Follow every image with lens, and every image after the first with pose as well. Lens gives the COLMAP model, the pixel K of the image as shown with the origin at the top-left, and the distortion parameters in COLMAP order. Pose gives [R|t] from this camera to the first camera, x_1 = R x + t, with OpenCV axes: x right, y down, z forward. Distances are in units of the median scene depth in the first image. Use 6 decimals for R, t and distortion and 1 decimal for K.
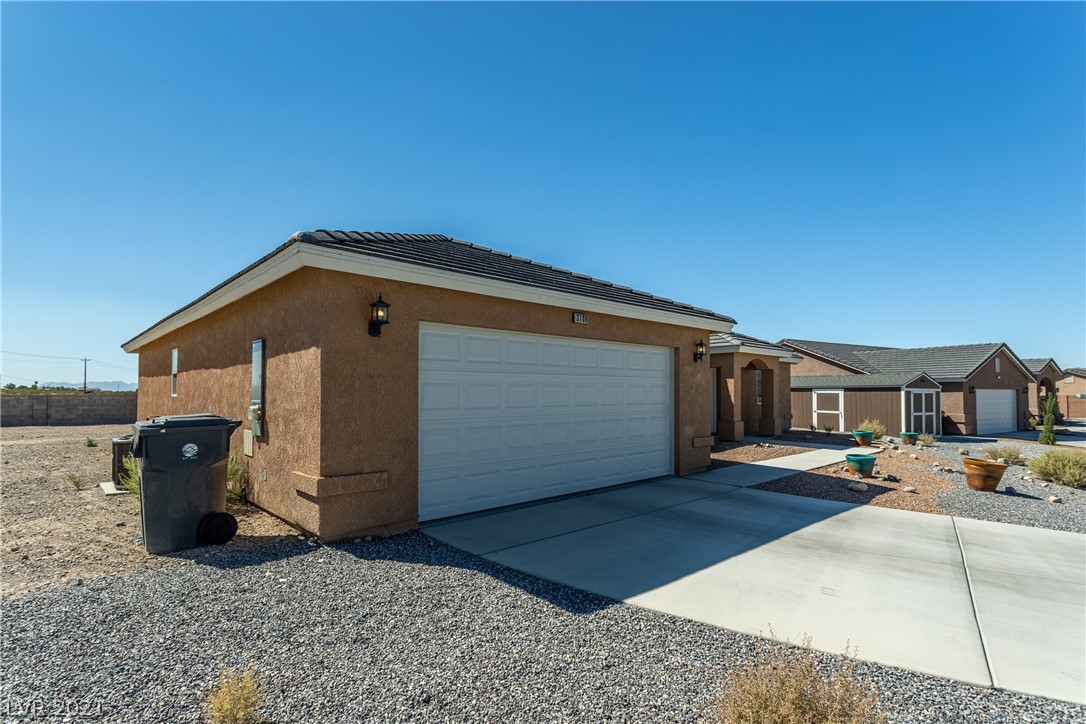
lens RADIAL K [[525.3, 0, 544.5], [0, 525.3, 361.9], [0, 0, 1]] dist [0.030735, 0.001288]
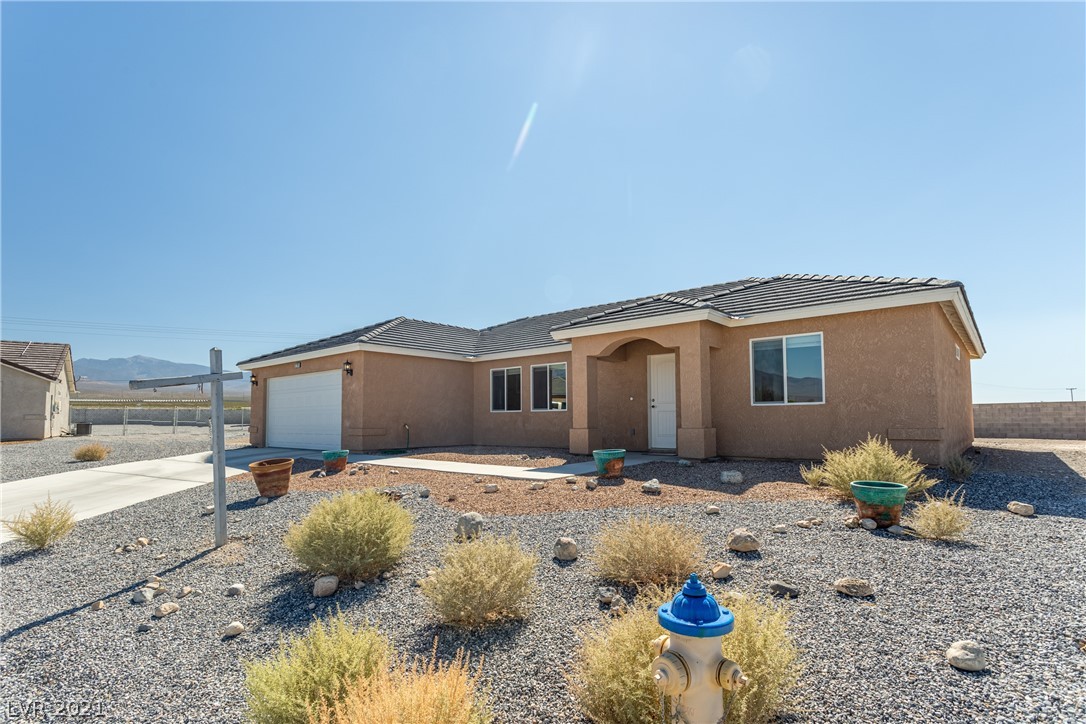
lens RADIAL K [[533.0, 0, 541.3], [0, 533.0, 353.4], [0, 0, 1]] dist [0.024772, 0.000982]
pose [[0.090777, -0.120708, -0.988529, 0.782387], [0.066484, 0.991147, -0.114922, 0.062561], [0.993650, -0.055289, 0.097998, 0.604837]]
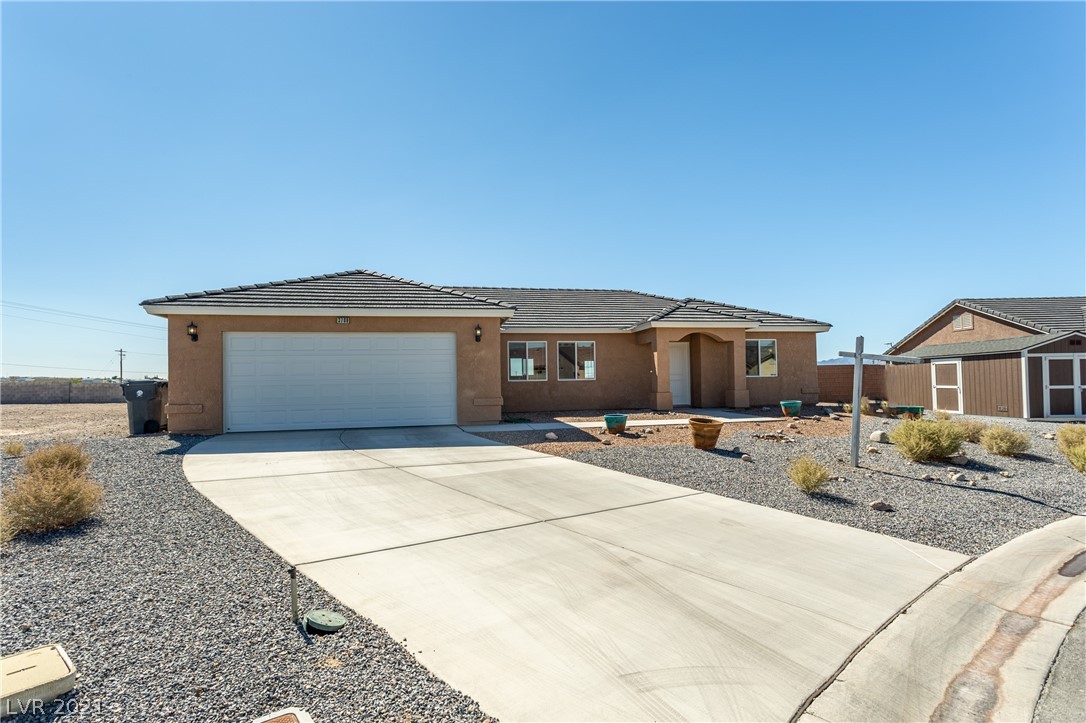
lens RADIAL K [[530.3, 0, 545.8], [0, 530.3, 366.1], [0, 0, 1]] dist [0.022265, 0.001173]
pose [[0.856554, -0.032989, -0.515002, 0.497464], [0.048757, 0.998664, 0.017123, 0.020733], [0.513749, -0.039777, 0.857018, -0.031675]]
